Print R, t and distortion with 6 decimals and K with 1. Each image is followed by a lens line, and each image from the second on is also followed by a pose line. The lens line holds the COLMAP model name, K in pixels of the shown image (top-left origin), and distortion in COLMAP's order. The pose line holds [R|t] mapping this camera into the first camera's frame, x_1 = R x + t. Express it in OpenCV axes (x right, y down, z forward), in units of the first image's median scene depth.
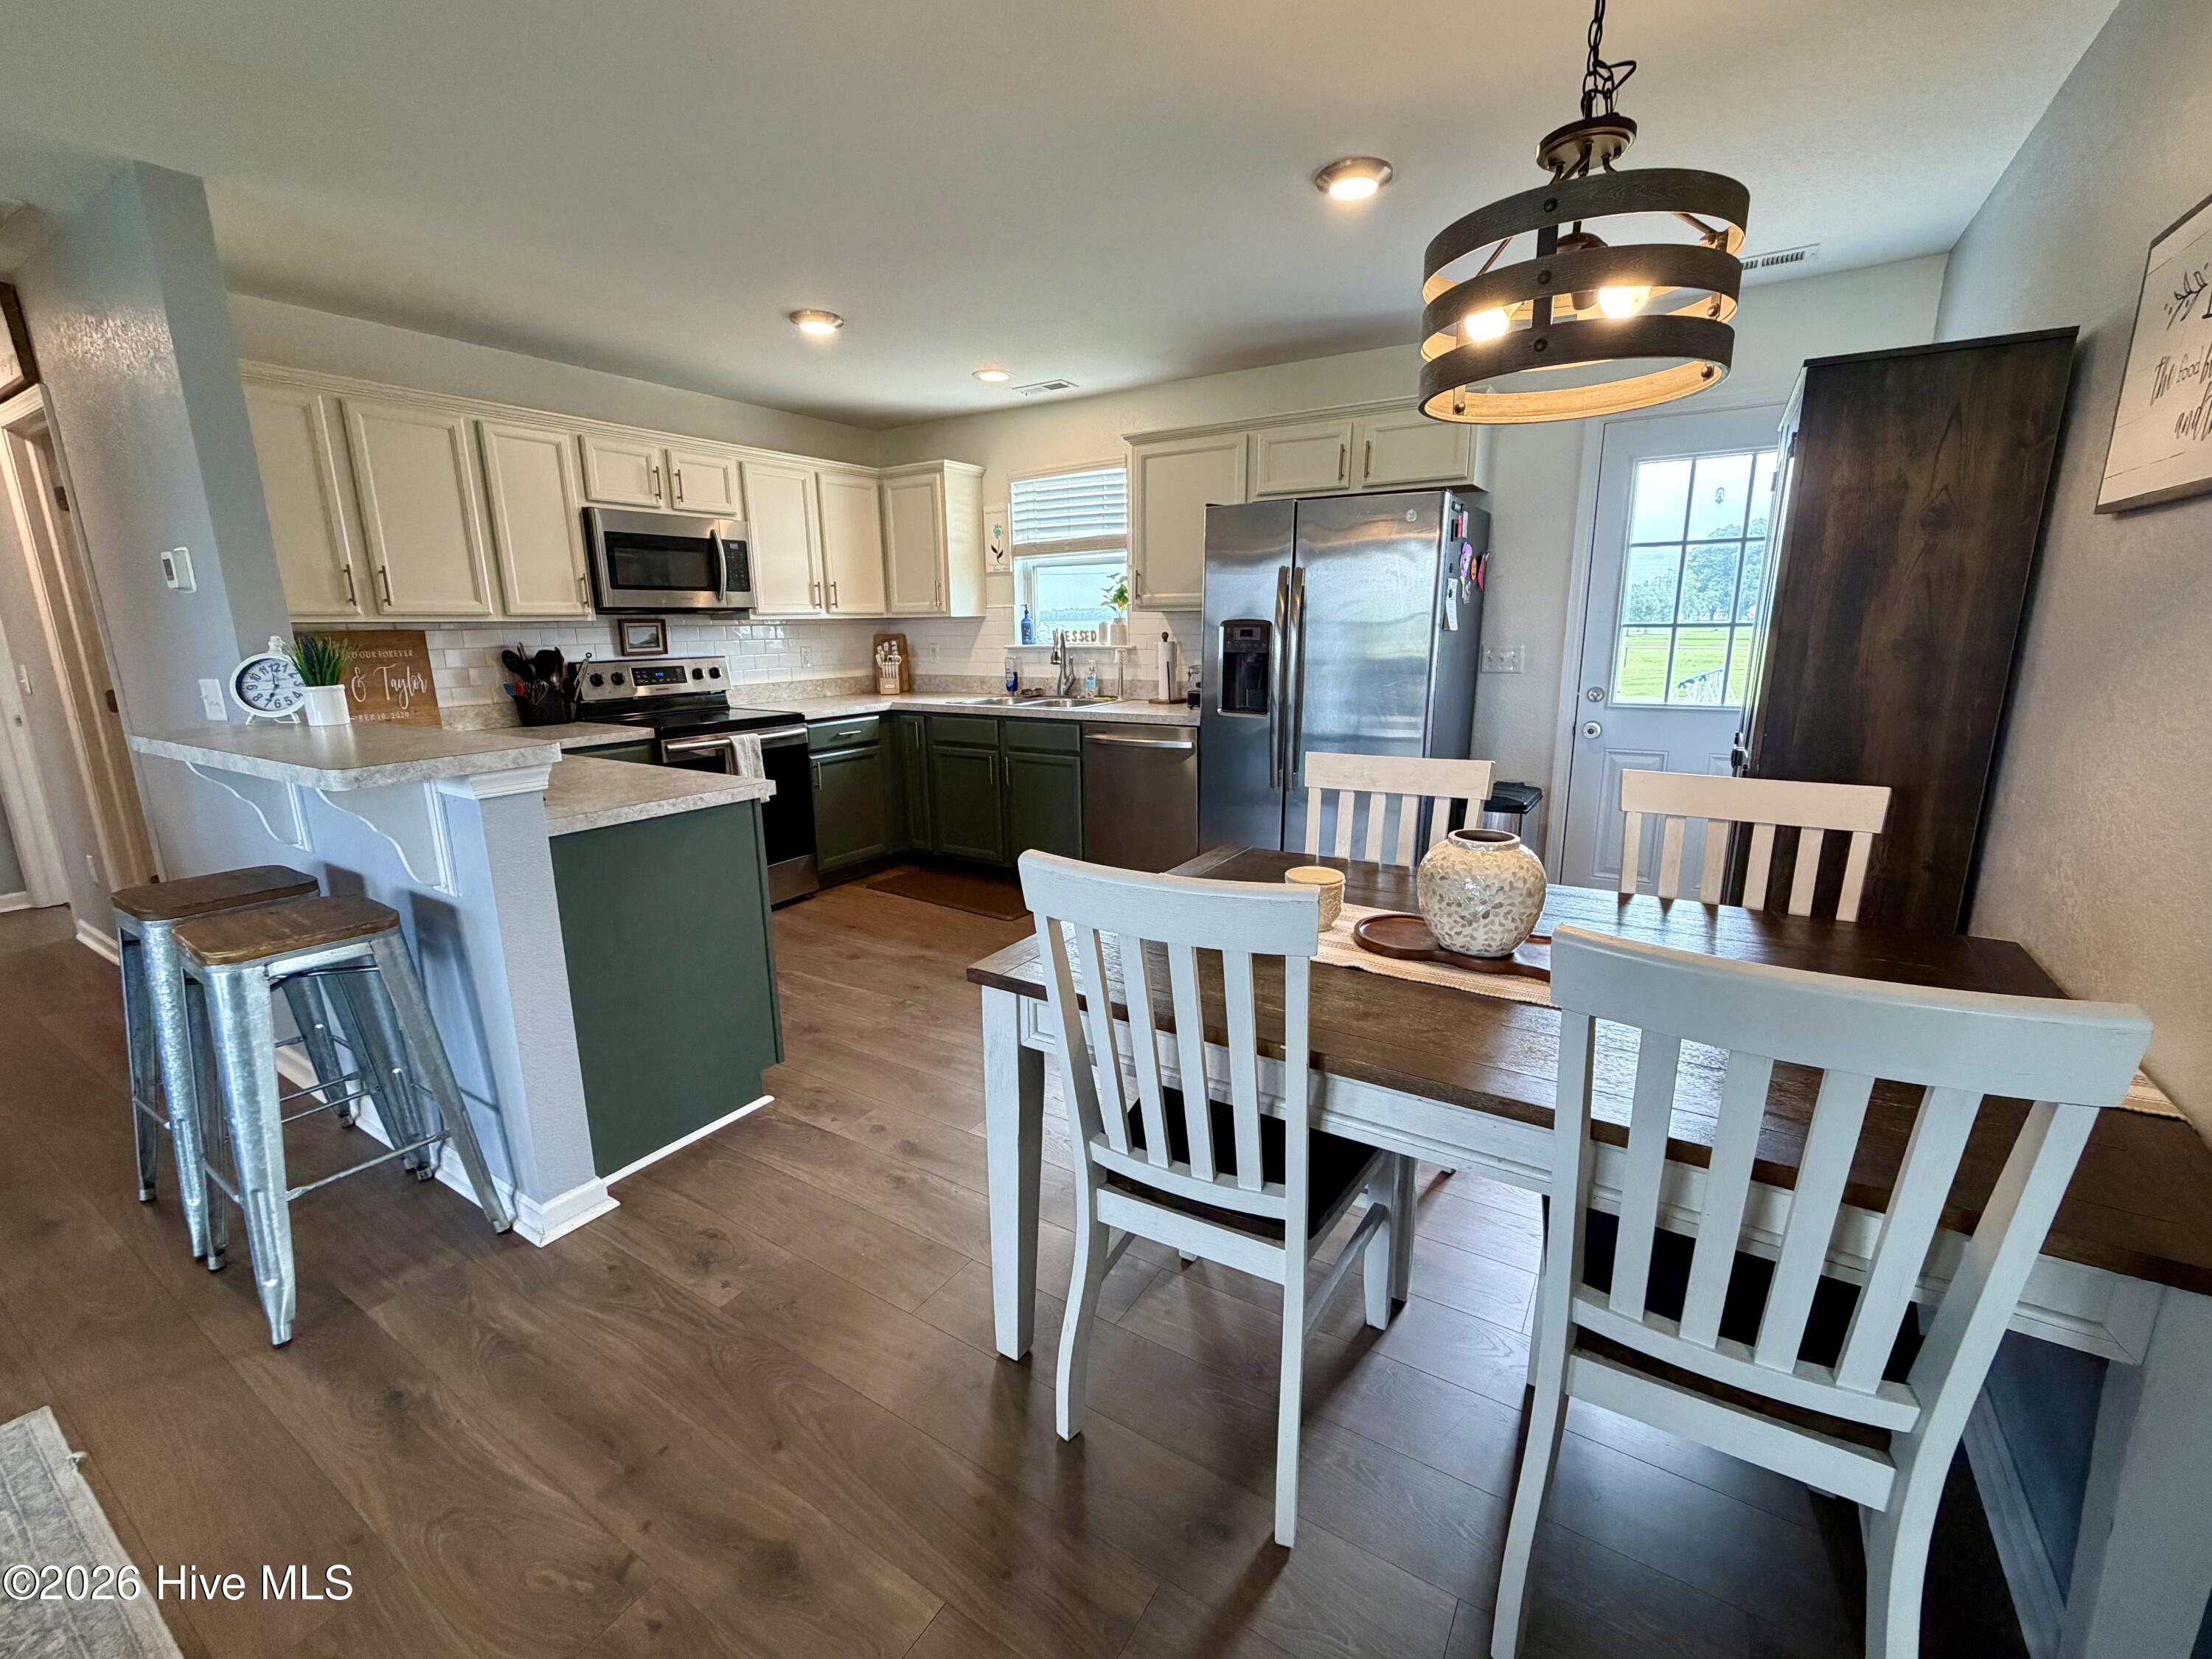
lens RADIAL K [[903.5, 0, 1106.0], [0, 903.5, 829.5], [0, 0, 1]] dist [0.001889, 0.000100]
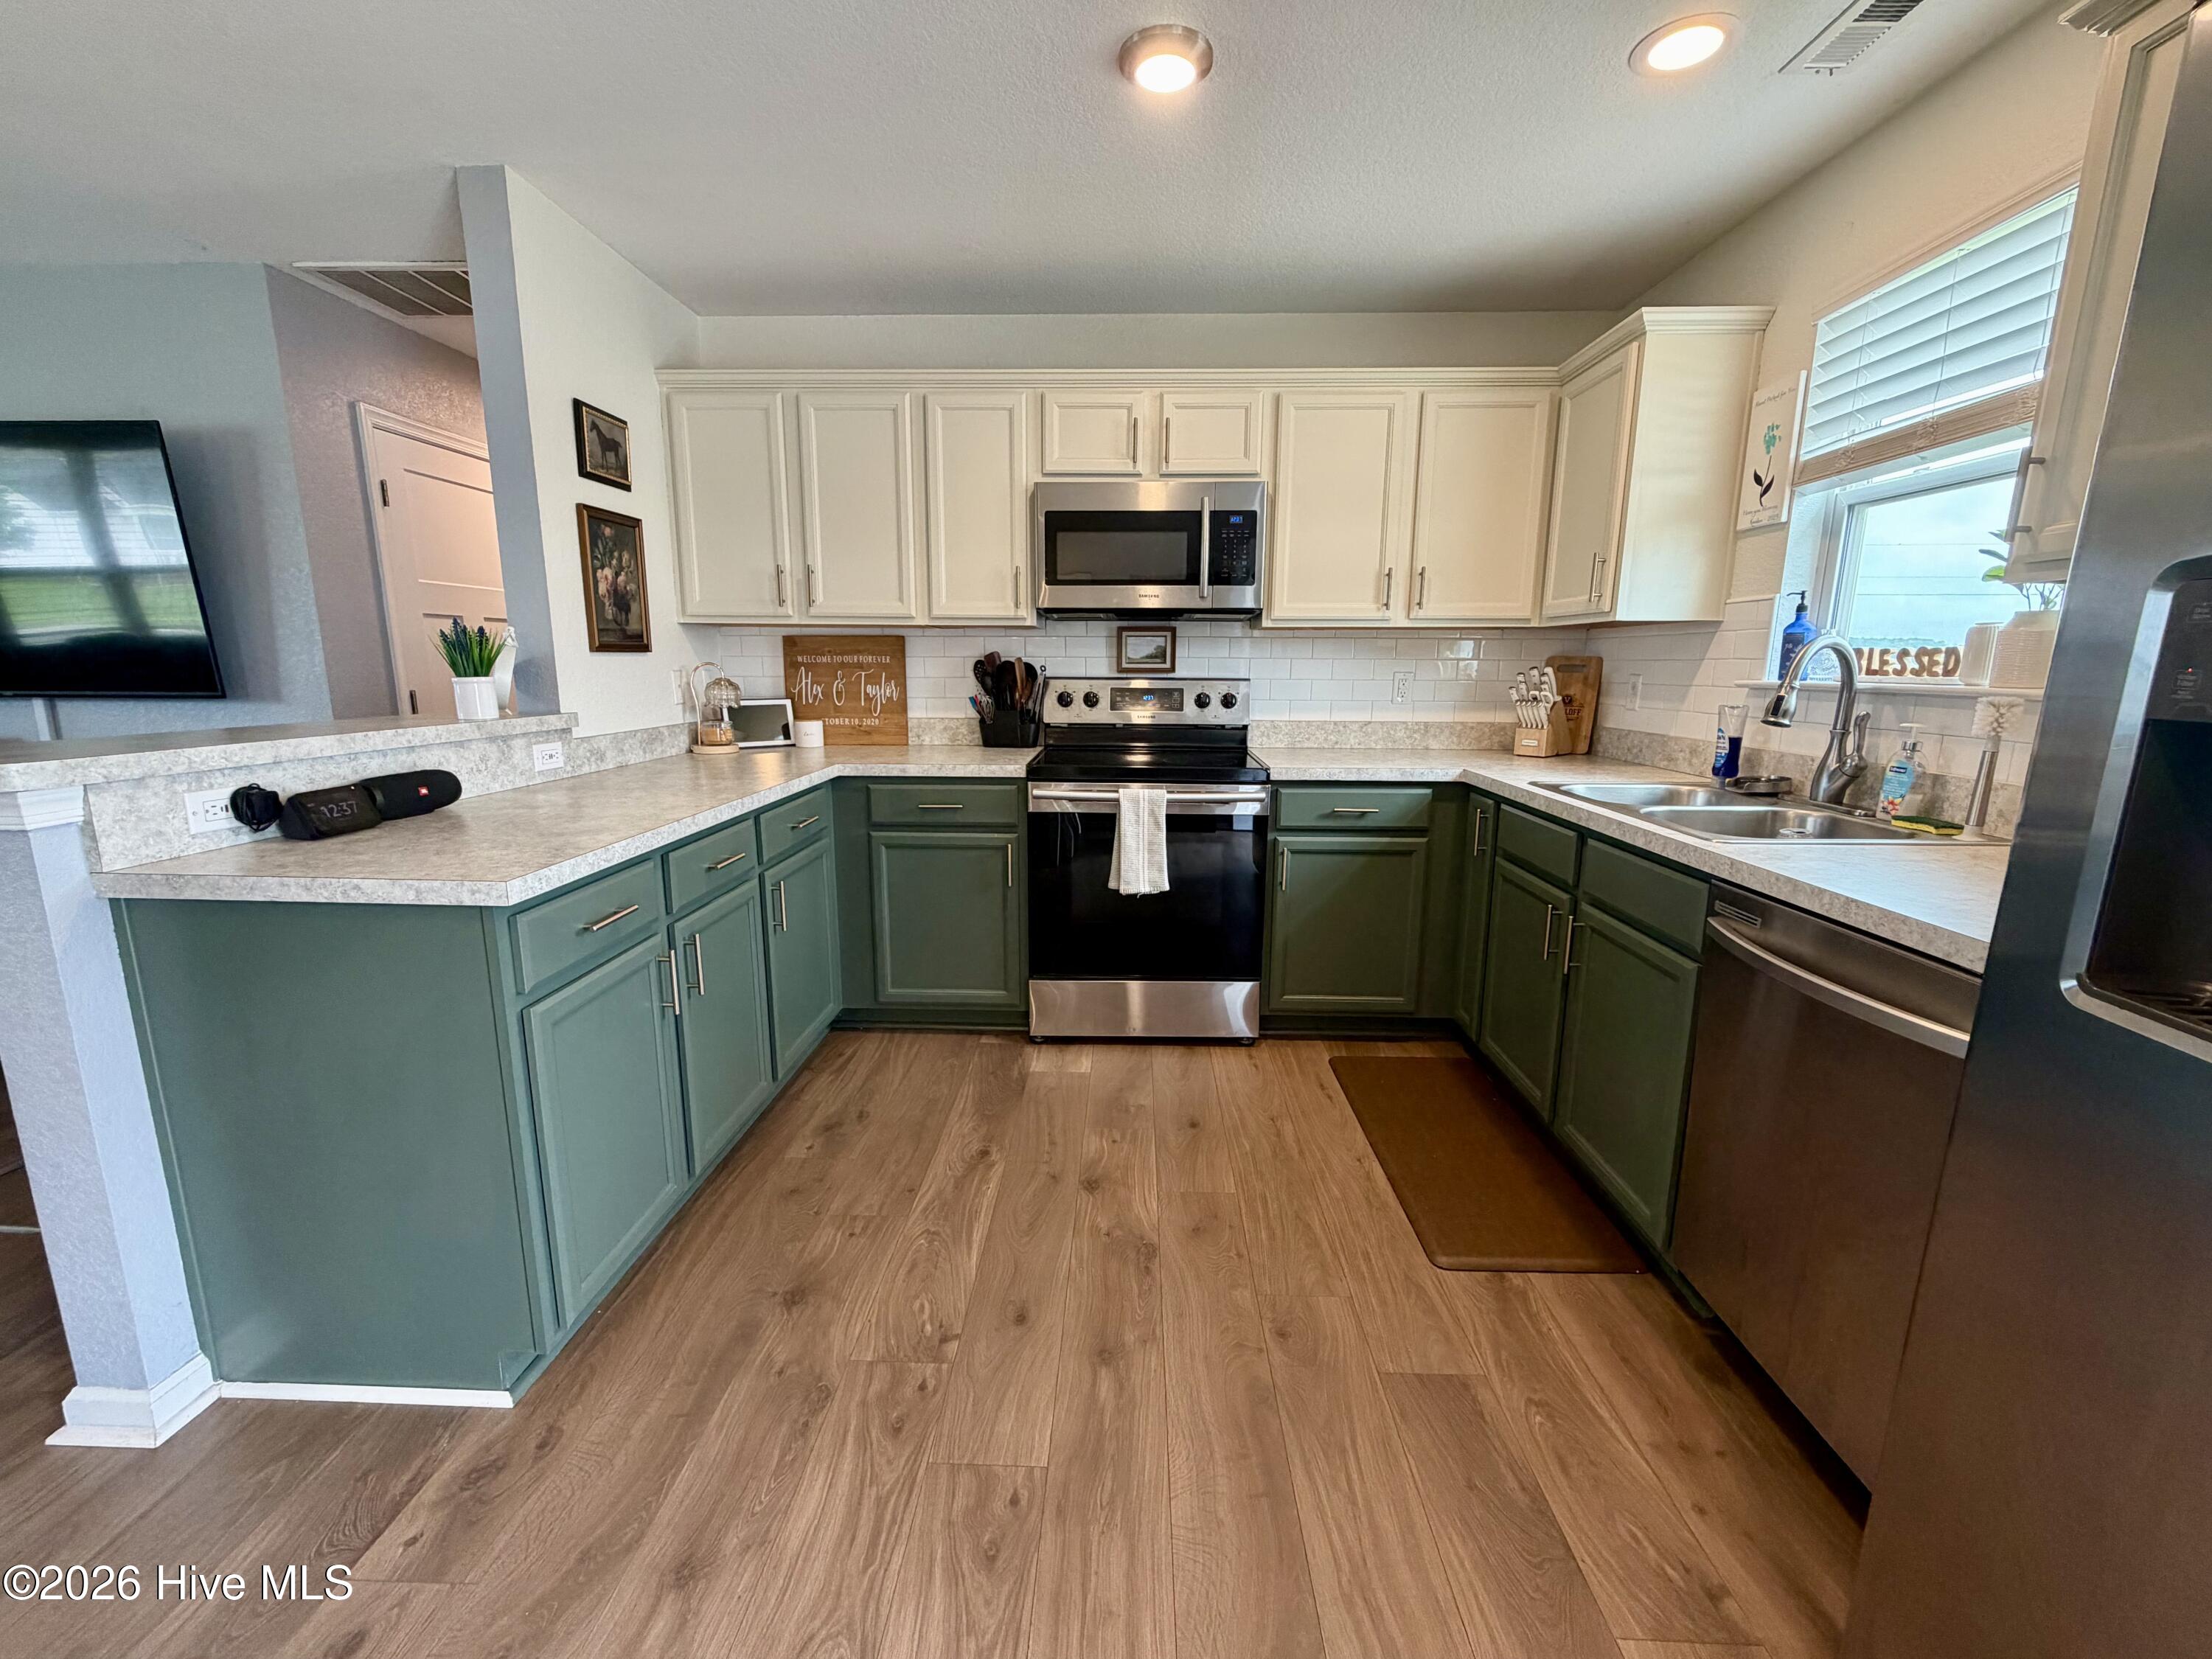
lens RADIAL K [[903.5, 0, 1106.0], [0, 903.5, 829.5], [0, 0, 1]] dist [0.001889, 0.000100]
pose [[0.513517, 0.175032, -0.840038, 0.154532], [-0.205176, 0.975623, 0.077858, -0.113955], [0.833189, 0.132374, 0.536911, 0.567923]]
